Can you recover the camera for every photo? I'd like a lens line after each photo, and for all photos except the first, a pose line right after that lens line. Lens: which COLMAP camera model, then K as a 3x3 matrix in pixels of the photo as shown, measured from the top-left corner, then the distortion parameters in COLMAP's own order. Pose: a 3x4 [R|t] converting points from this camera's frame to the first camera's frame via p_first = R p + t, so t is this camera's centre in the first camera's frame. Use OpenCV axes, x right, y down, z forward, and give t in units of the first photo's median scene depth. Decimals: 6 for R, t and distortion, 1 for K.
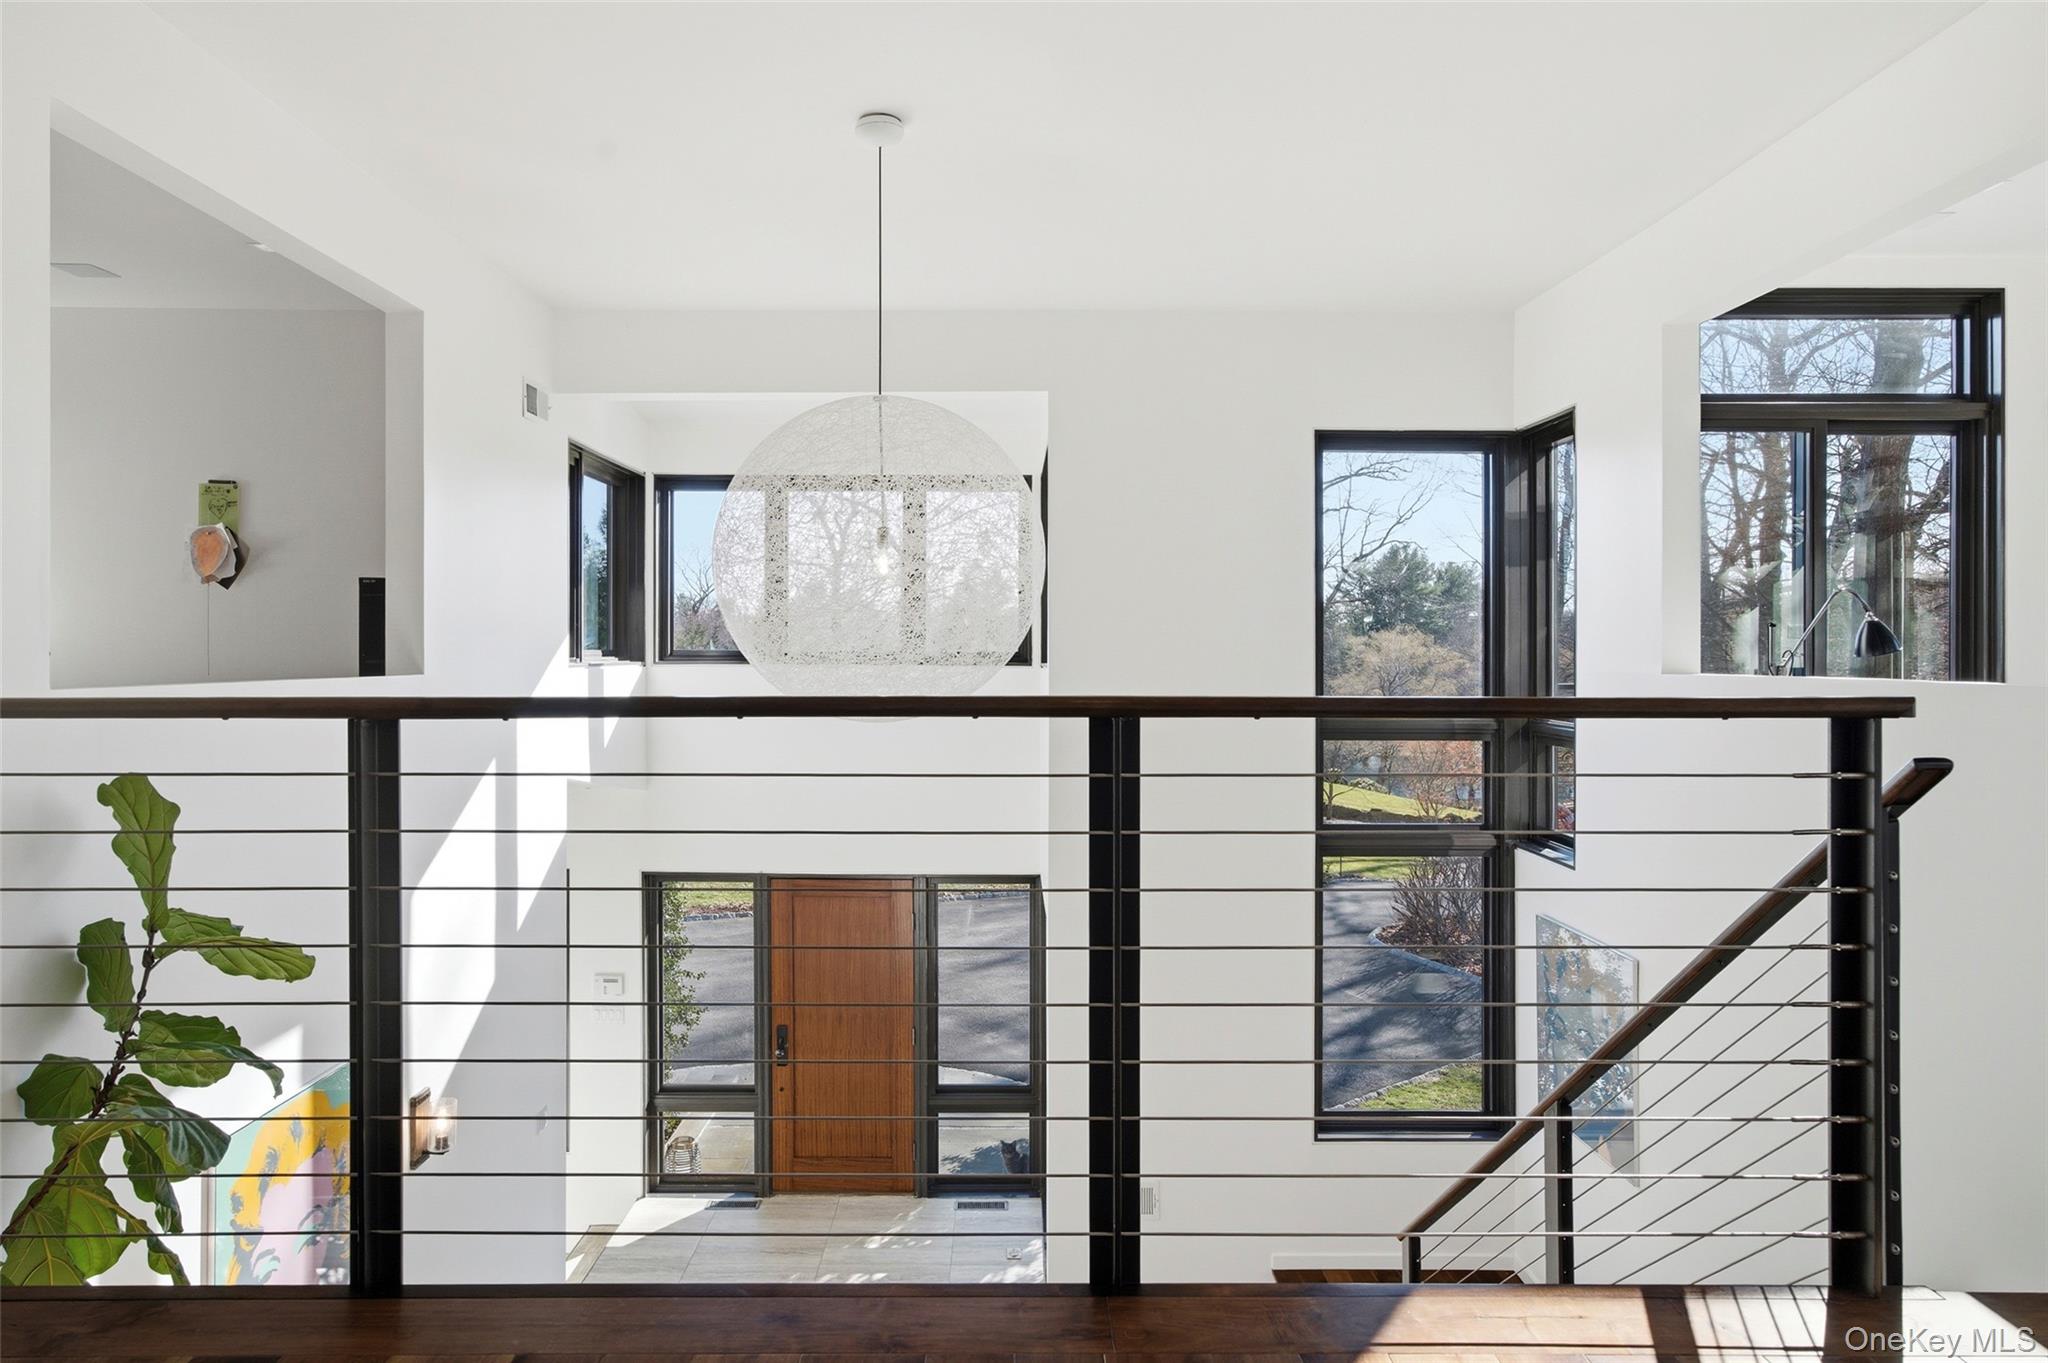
lens RADIAL K [[1273.9, 0, 1024.7], [0, 1273.9, 653.3], [0, 0, 1]] dist [0.002304, 0.001589]
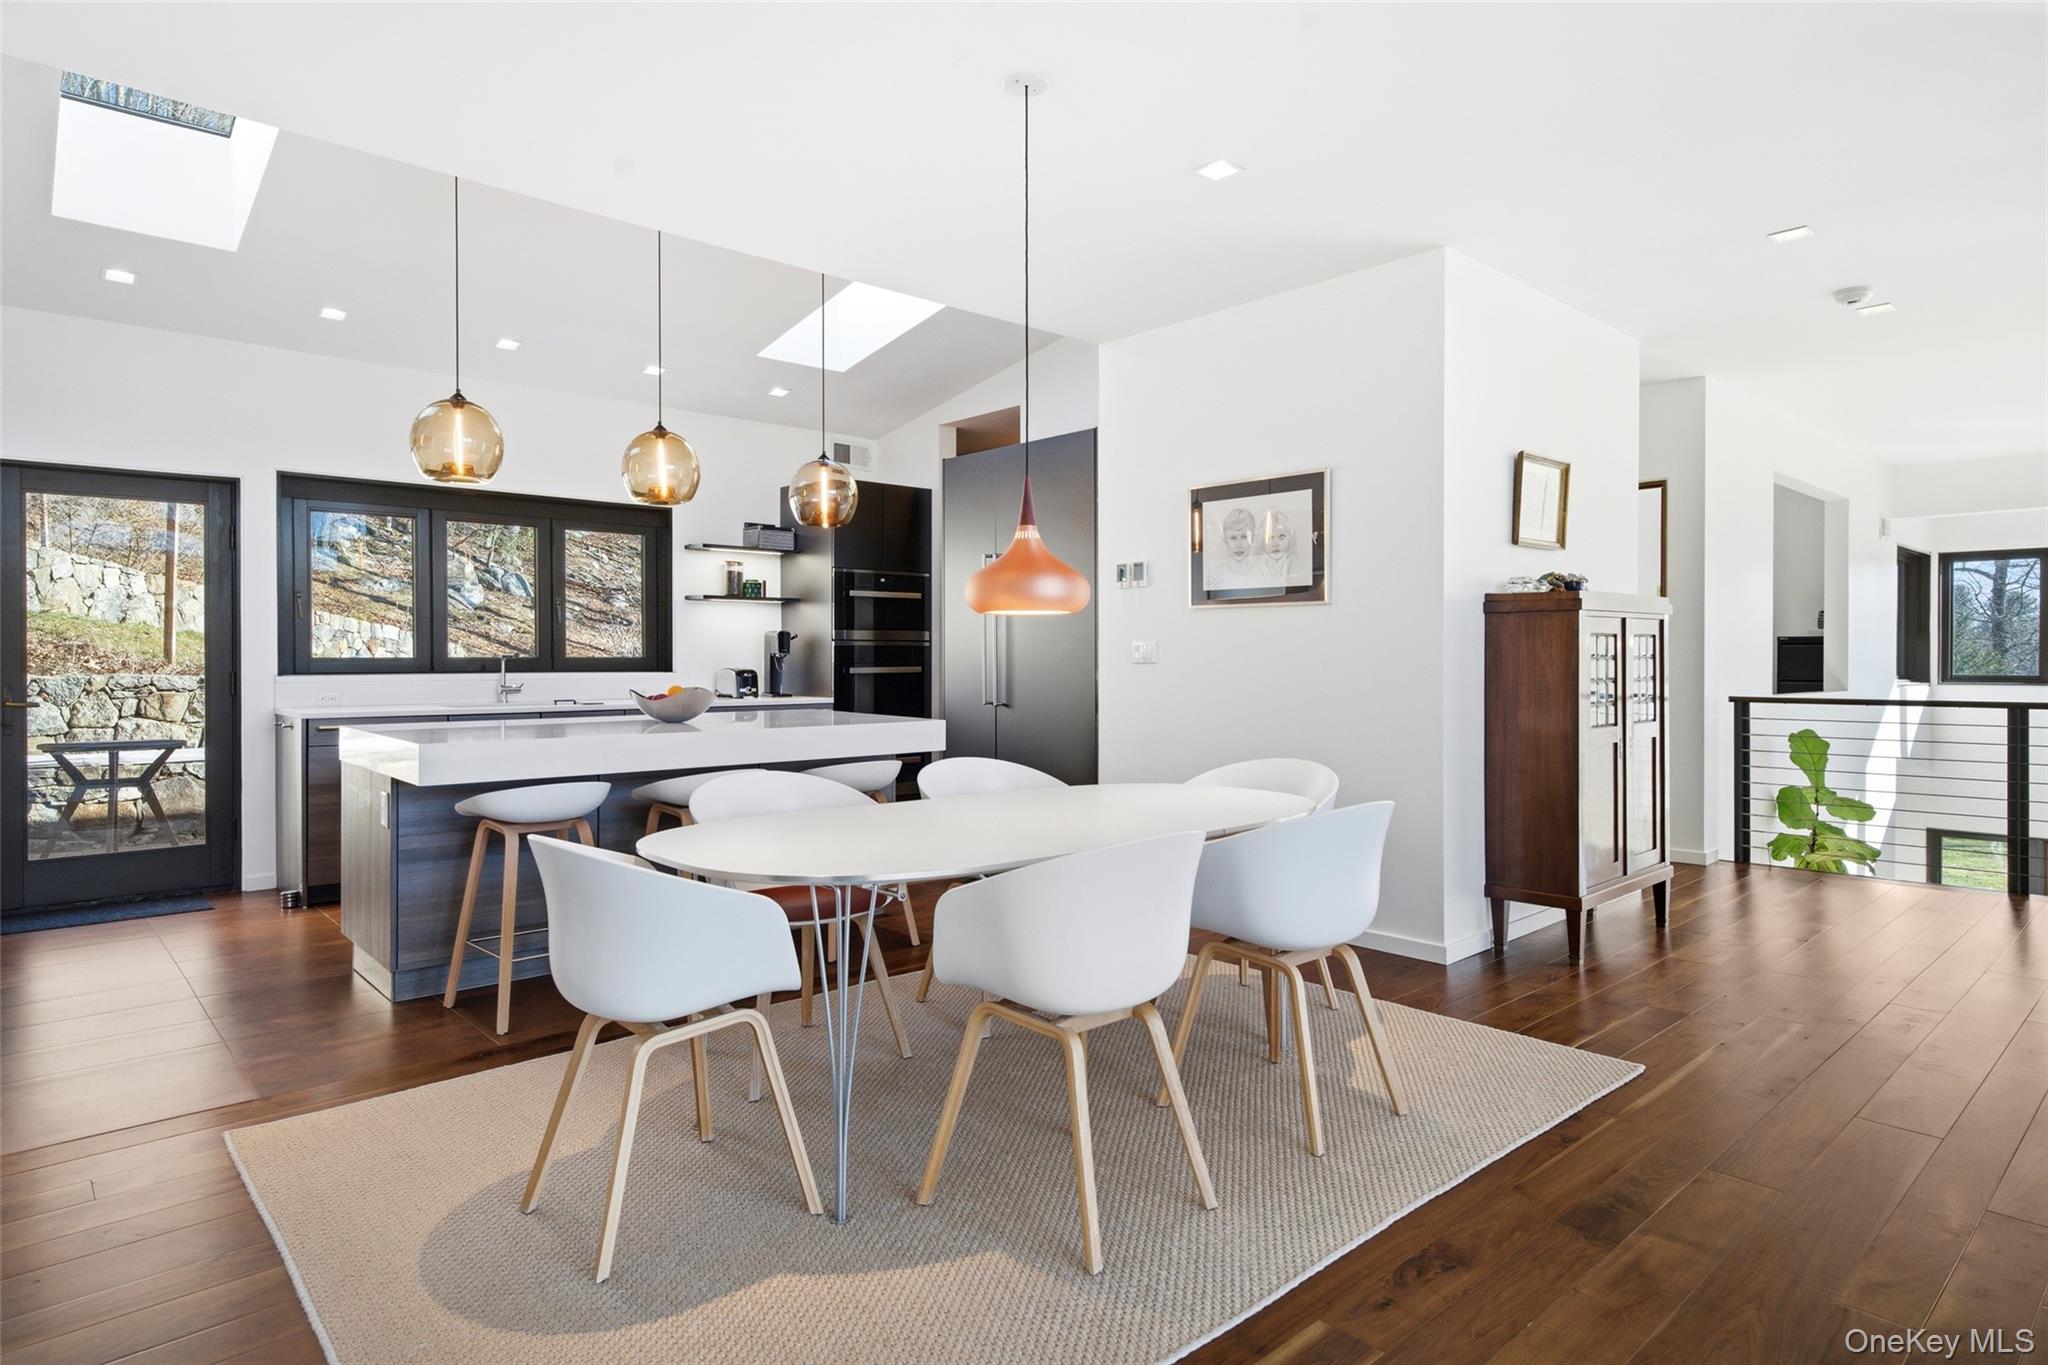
lens RADIAL K [[1133.8, 0, 1076.5], [0, 1133.8, 661.6], [0, 0, 1]] dist [0.003998, 0.001976]
pose [[0.687063, -0.009817, -0.726531, -0.027456], [0.008840, 0.999948, -0.005152, -0.022716], [0.726544, -0.002883, 0.687114, -0.854452]]
